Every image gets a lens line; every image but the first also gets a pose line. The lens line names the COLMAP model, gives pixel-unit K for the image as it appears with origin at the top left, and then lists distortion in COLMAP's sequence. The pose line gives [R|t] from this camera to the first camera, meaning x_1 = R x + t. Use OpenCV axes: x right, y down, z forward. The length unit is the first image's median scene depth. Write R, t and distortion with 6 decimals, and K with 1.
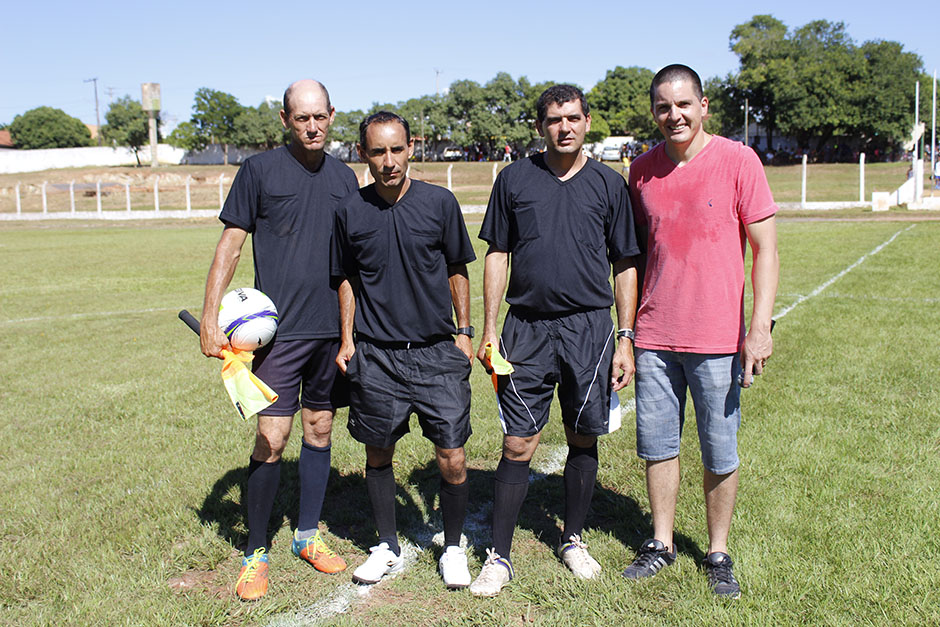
lens RADIAL K [[1037.8, 0, 471.1], [0, 1037.8, 295.6], [0, 0, 1]] dist [-0.118978, 0.154717]
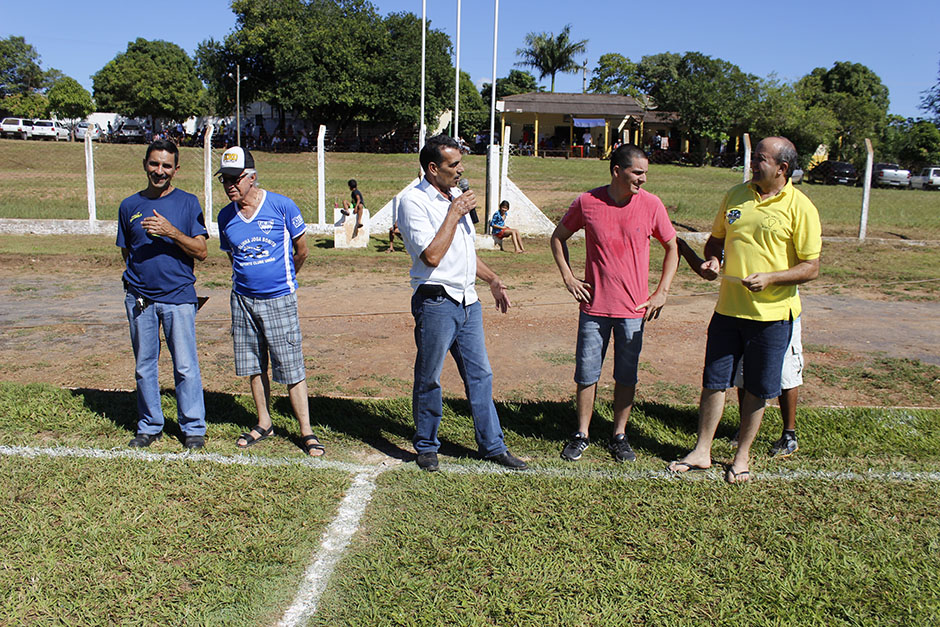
lens RADIAL K [[796.1, 0, 470.0], [0, 796.1, 313.5], [0, 0, 1]] dist [-0.149929, 0.120672]
pose [[0.906991, -0.033669, 0.419801, 0.170010], [0.002495, 0.997211, 0.074590, -0.045765], [-0.421142, -0.066605, 0.904546, 0.370651]]
